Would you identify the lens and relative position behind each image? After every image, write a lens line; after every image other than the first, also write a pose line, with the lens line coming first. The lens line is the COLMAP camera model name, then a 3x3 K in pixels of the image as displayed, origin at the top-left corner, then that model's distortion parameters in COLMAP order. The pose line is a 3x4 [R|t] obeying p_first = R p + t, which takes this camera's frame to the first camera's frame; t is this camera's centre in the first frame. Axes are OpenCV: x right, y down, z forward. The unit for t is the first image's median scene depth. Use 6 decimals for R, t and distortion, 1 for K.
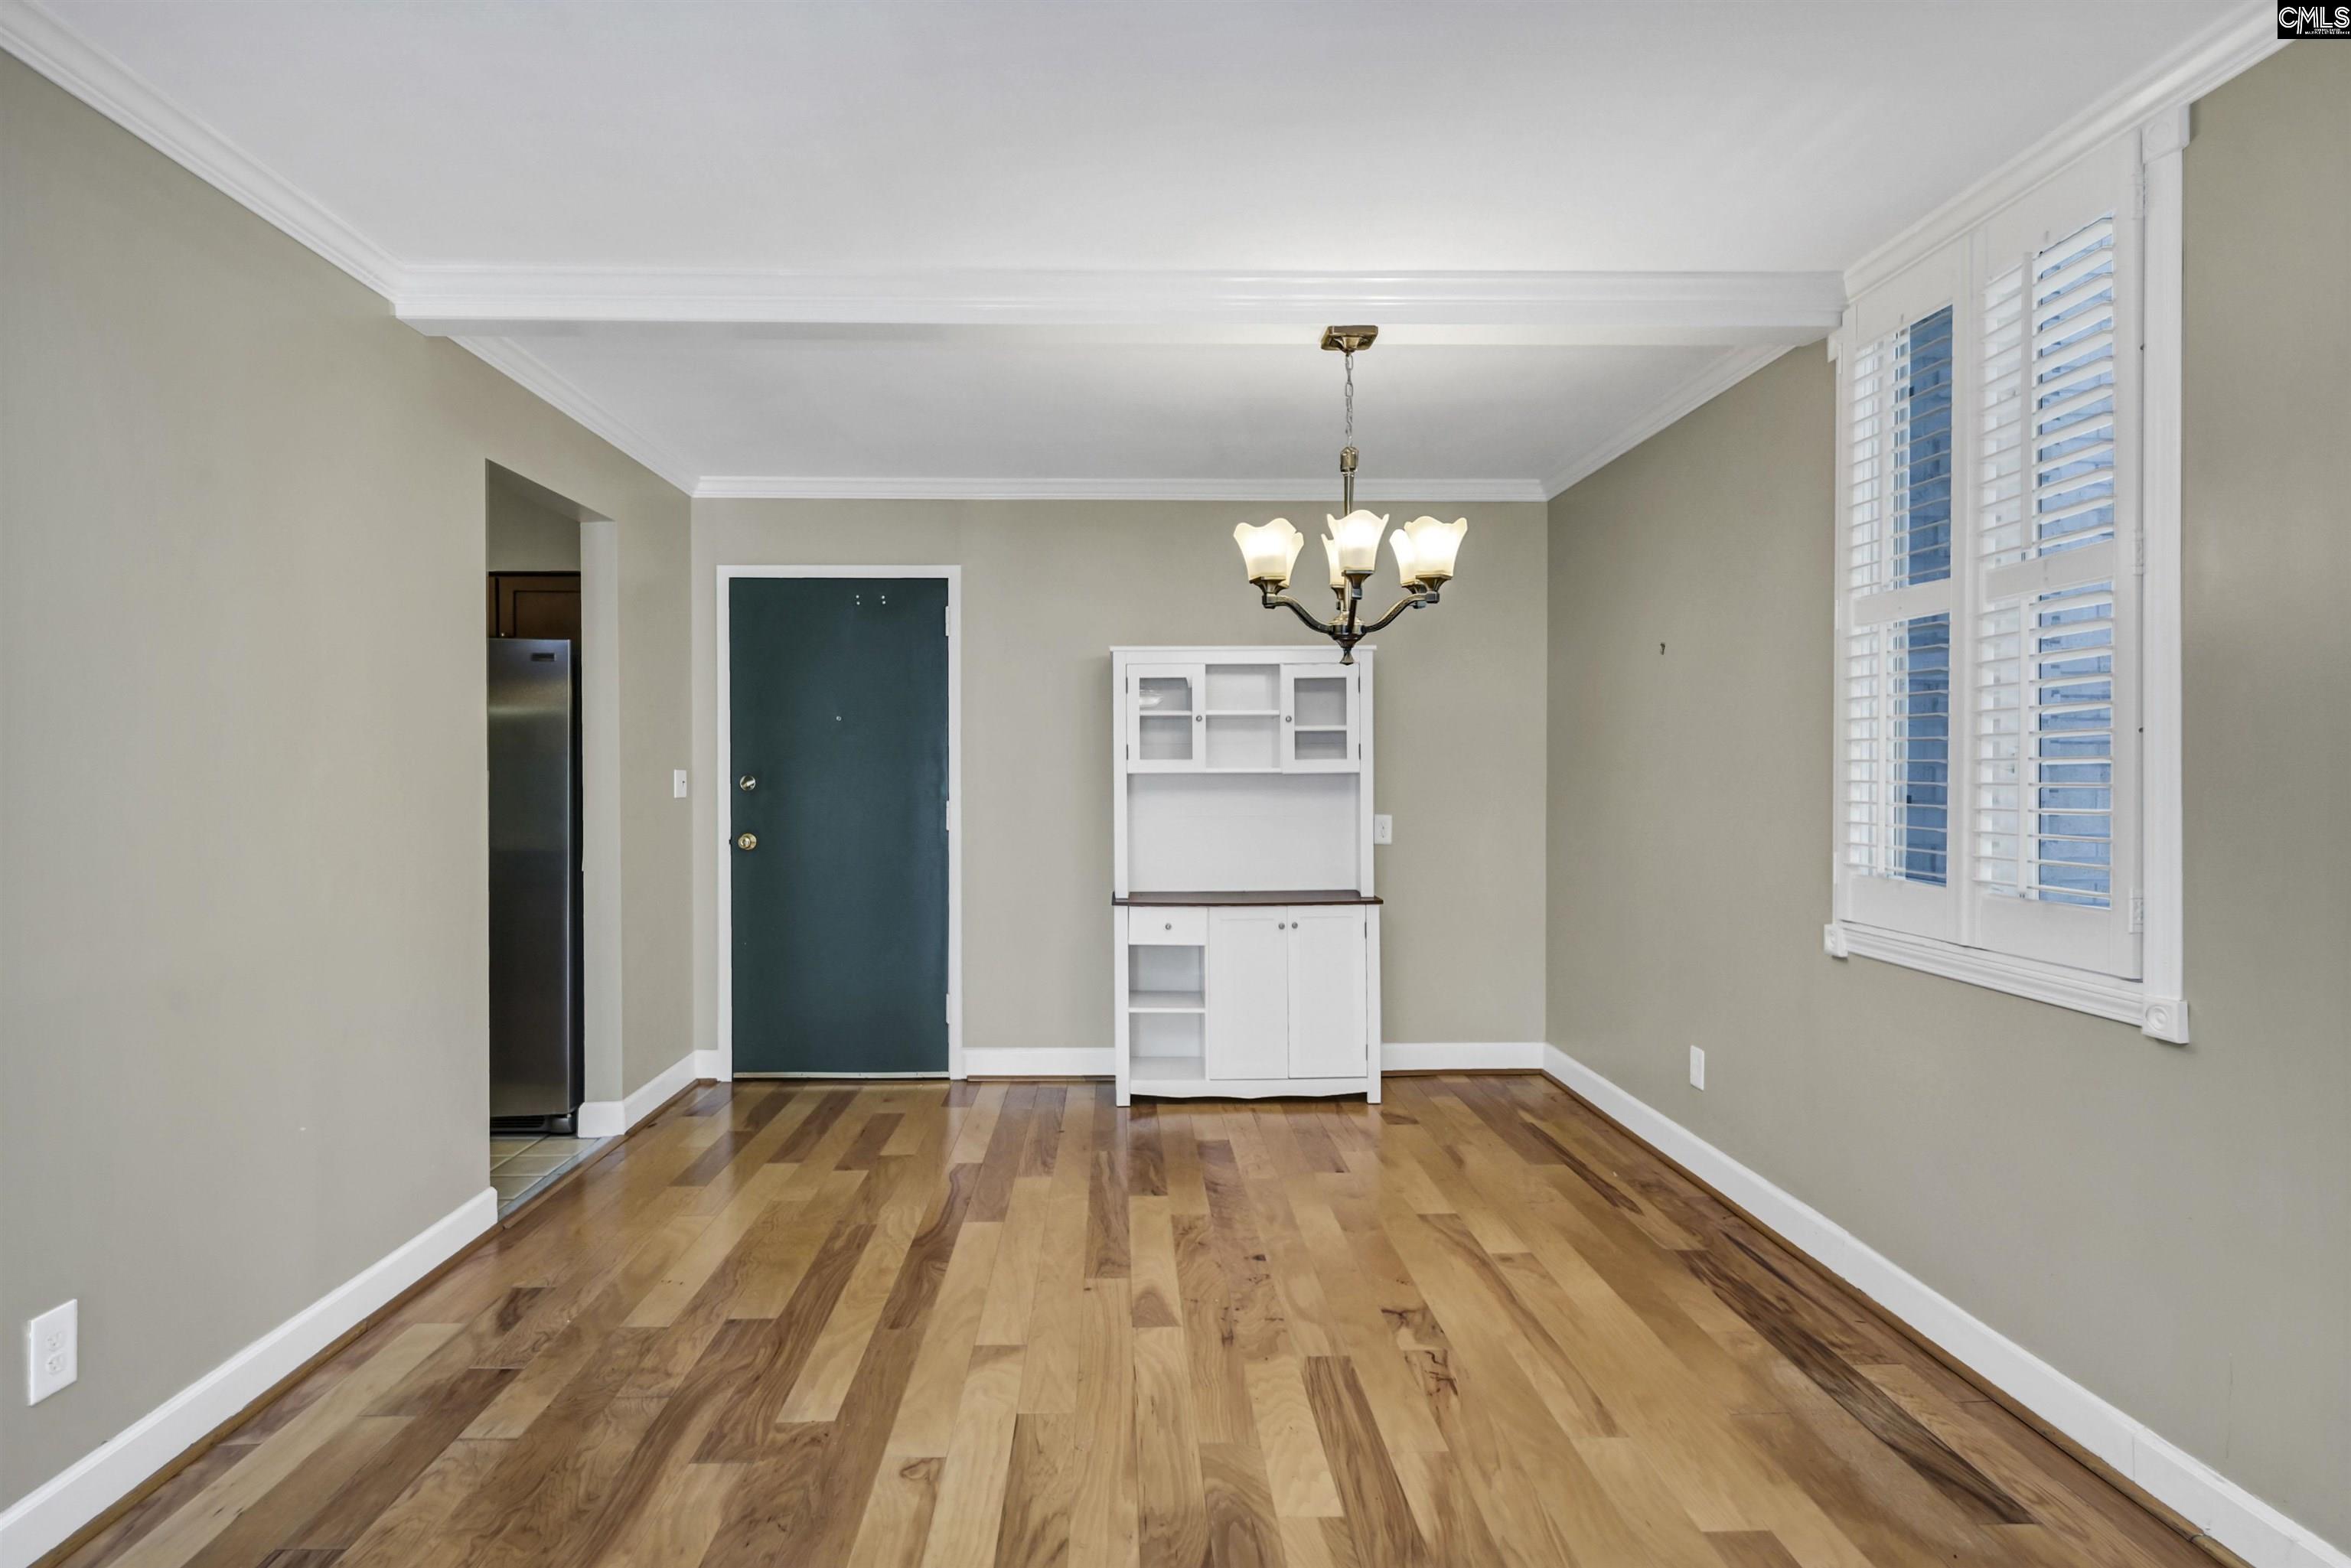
lens RADIAL K [[1201.8, 0, 1132.9], [0, 1201.8, 787.9], [0, 0, 1]] dist [0.004931, -0.007429]
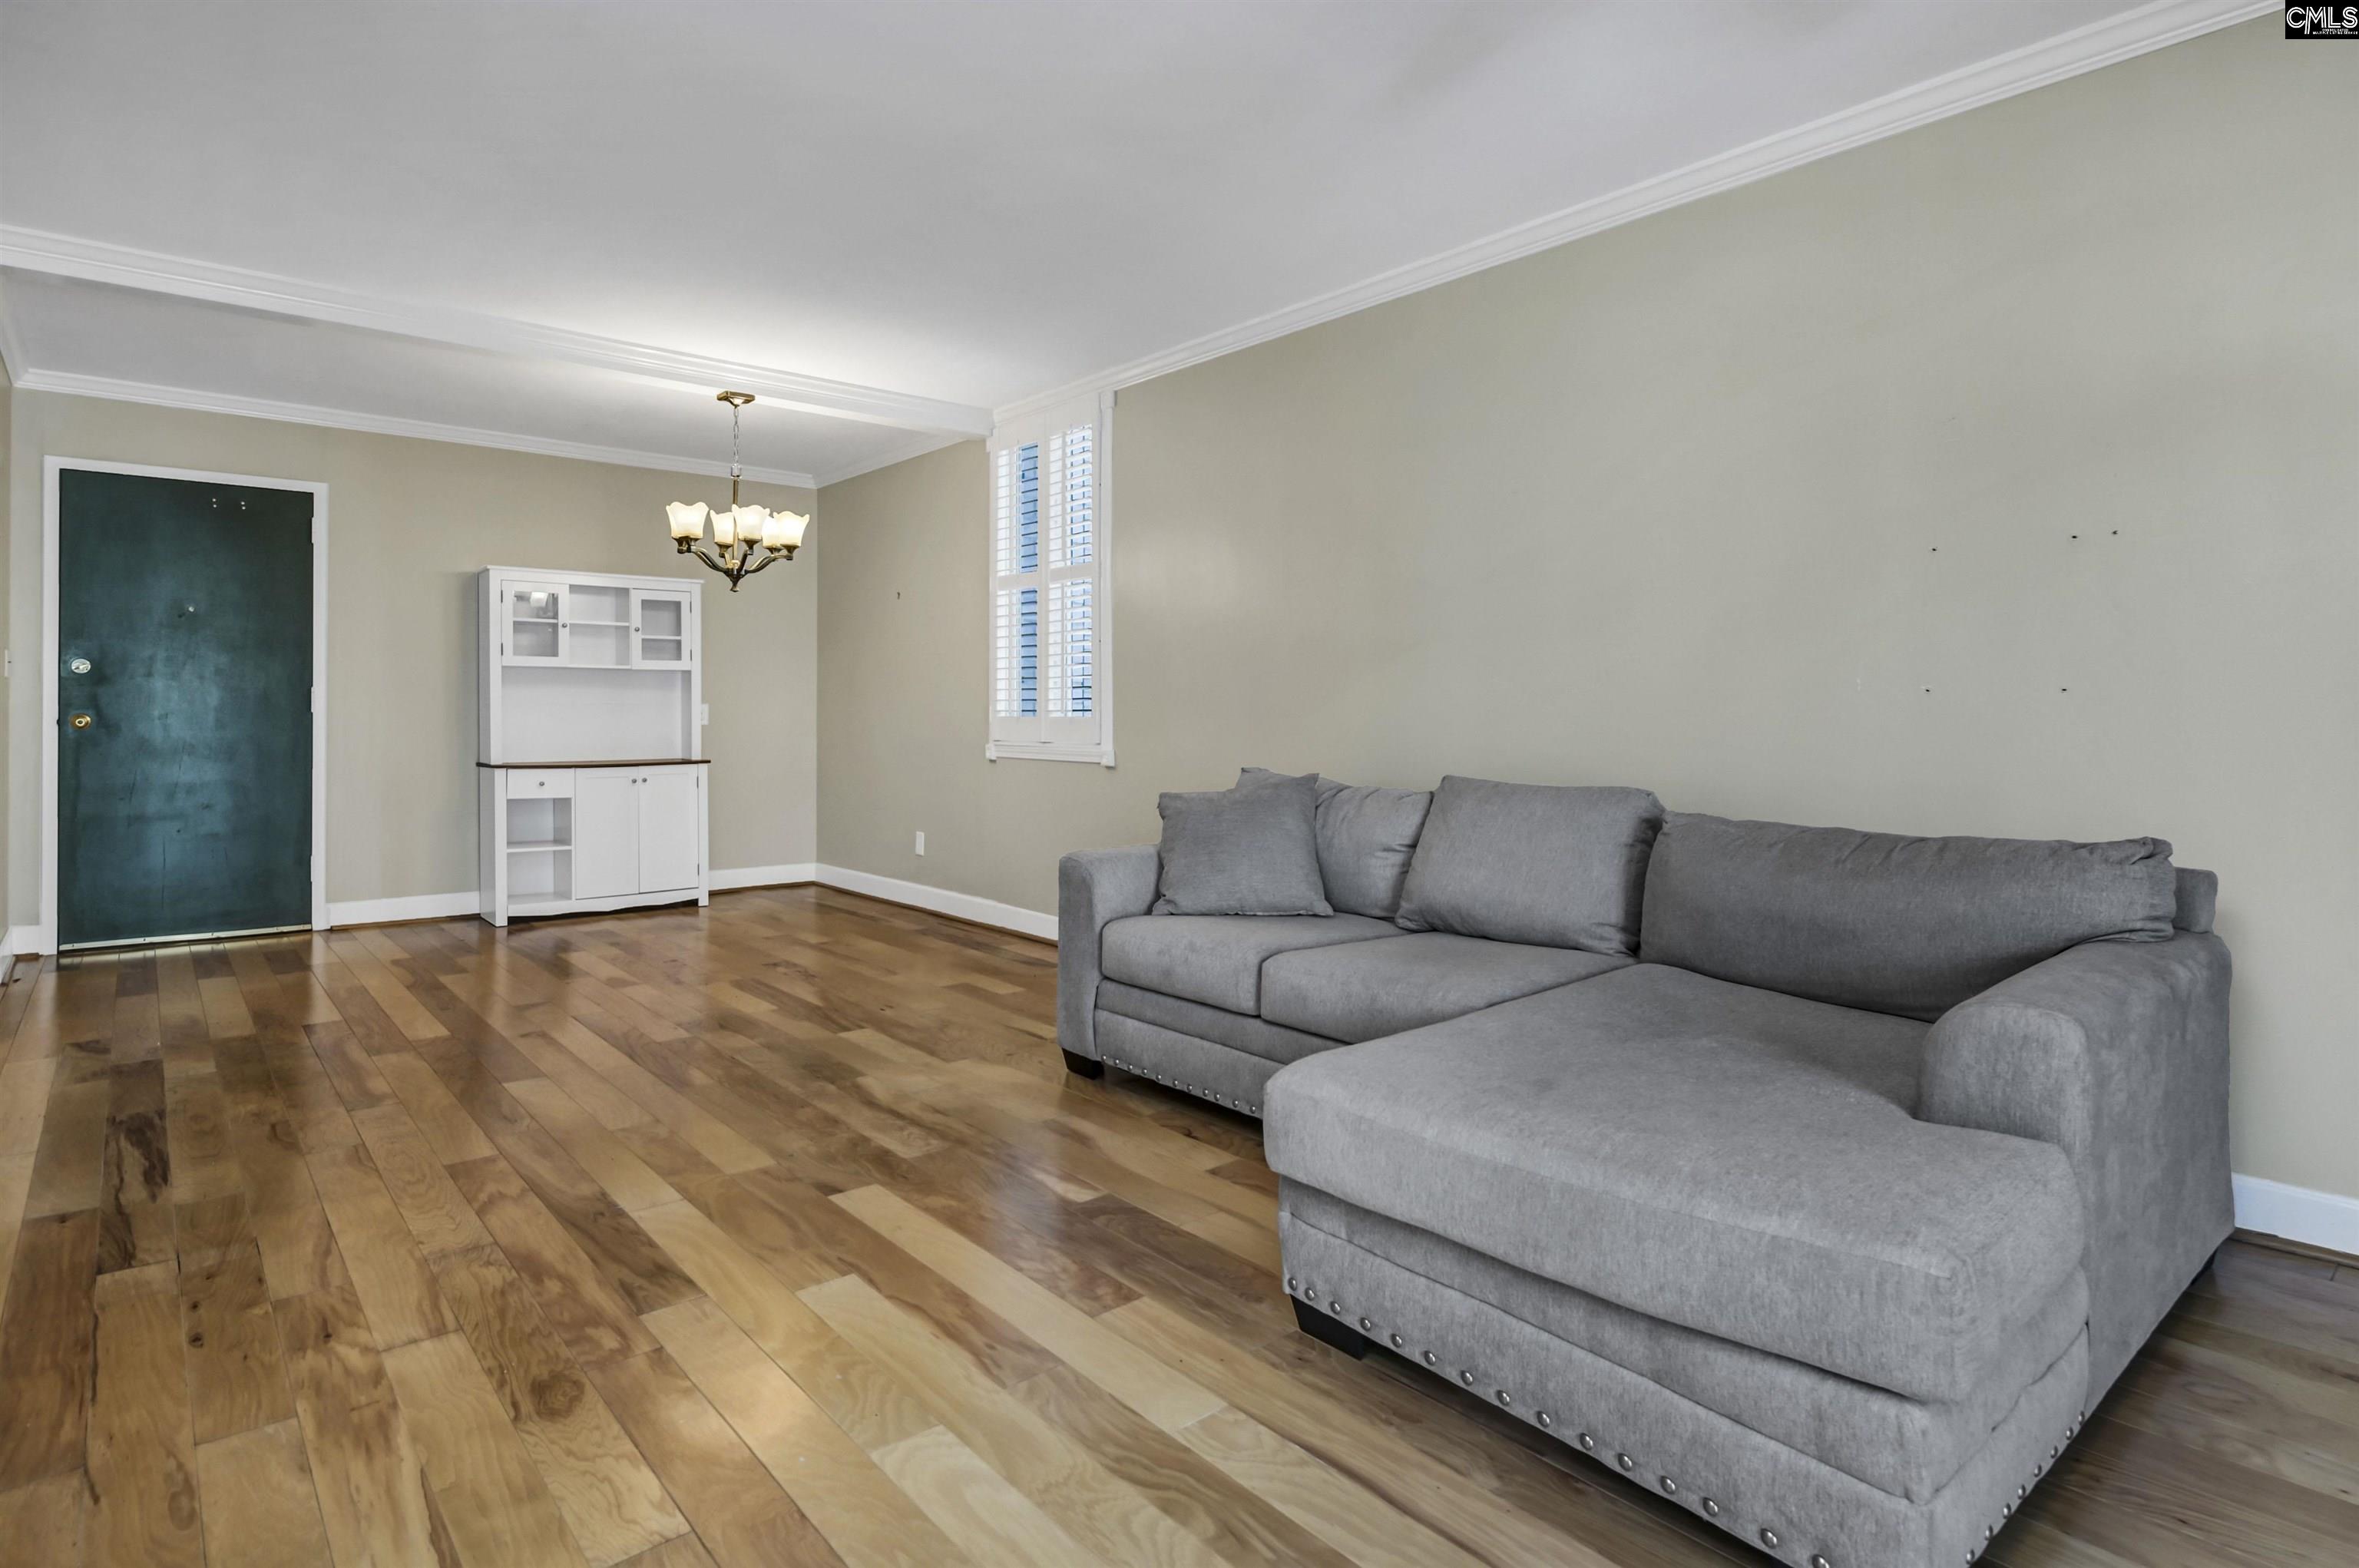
lens RADIAL K [[1205.9, 0, 1201.7], [0, 1205.9, 720.0], [0, 0, 1]] dist [0.004931, -0.007429]
pose [[0.763262, 0.001214, 0.646088, -0.409673], [0.006074, 0.999941, -0.009054, 0.094423], [-0.646060, 0.010835, 0.763209, -0.698443]]
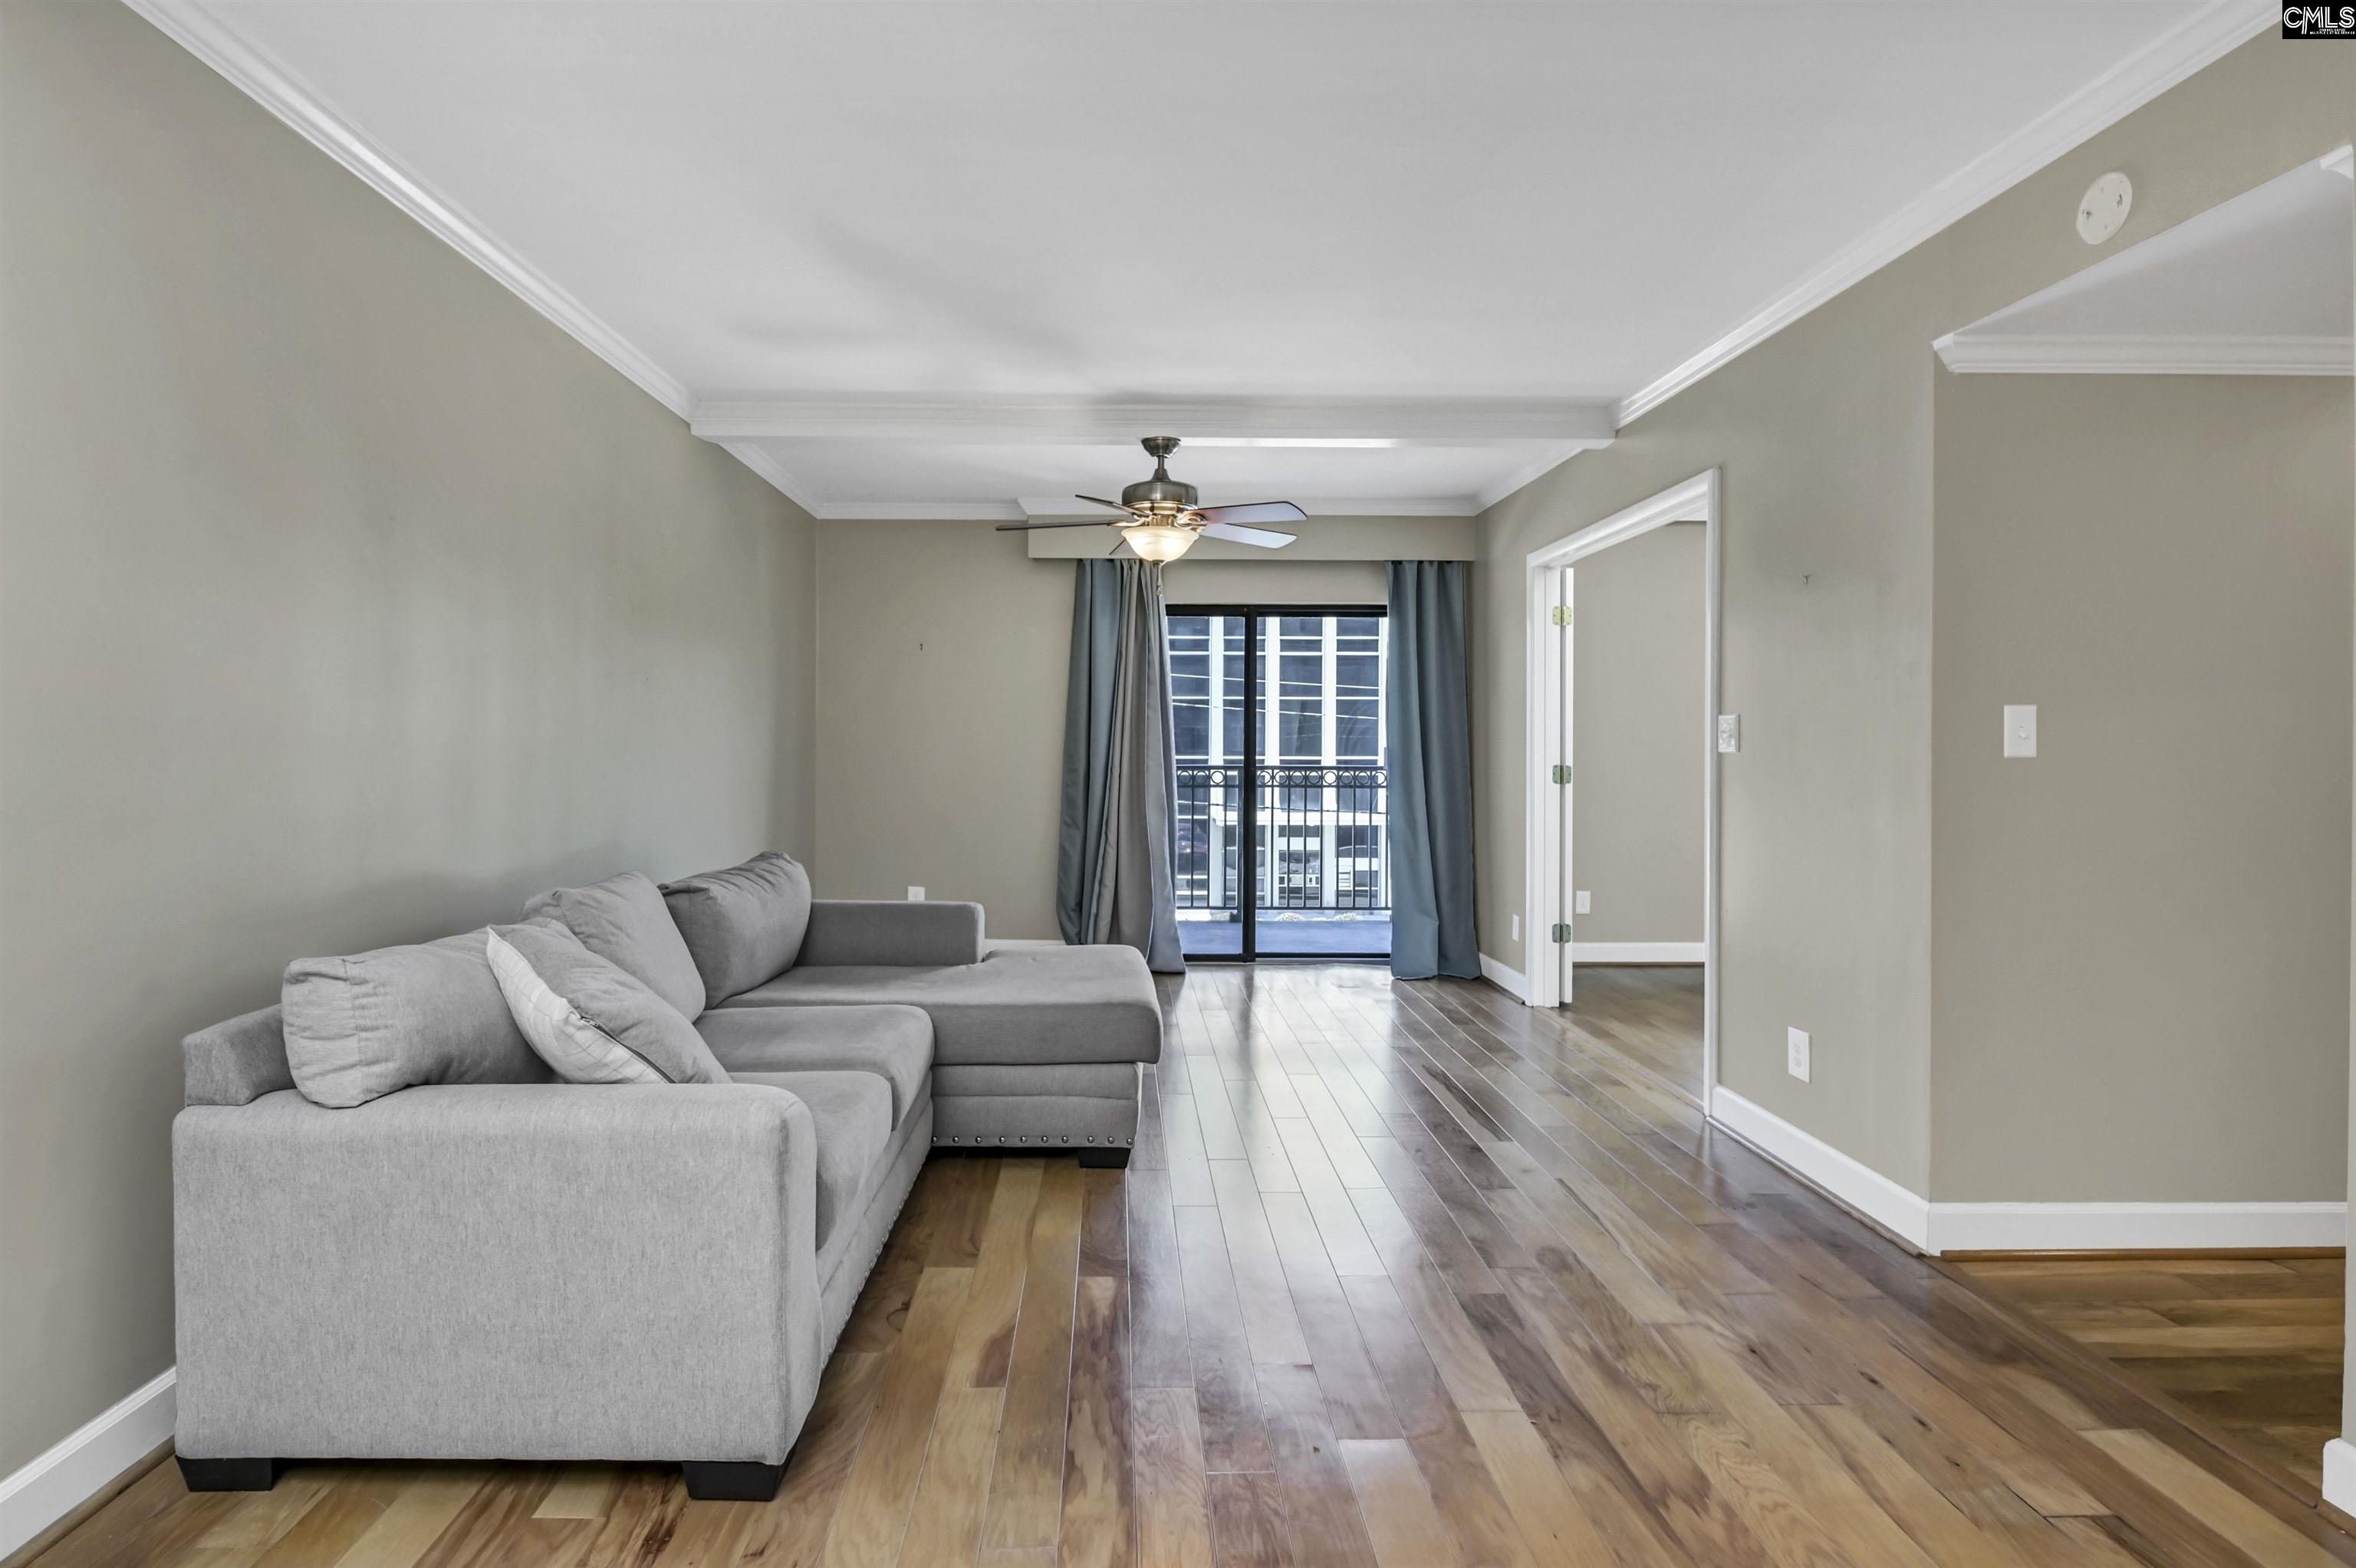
lens RADIAL K [[1204.2, 0, 1120.1], [0, 1204.2, 745.1], [0, 0, 1]] dist [0.004931, -0.007429]
pose [[-0.999770, -0.000819, 0.021432, 0.045776], [-0.000440, 0.999844, 0.017659, 0.011779], [-0.021443, 0.017646, -0.999614, 0.893062]]
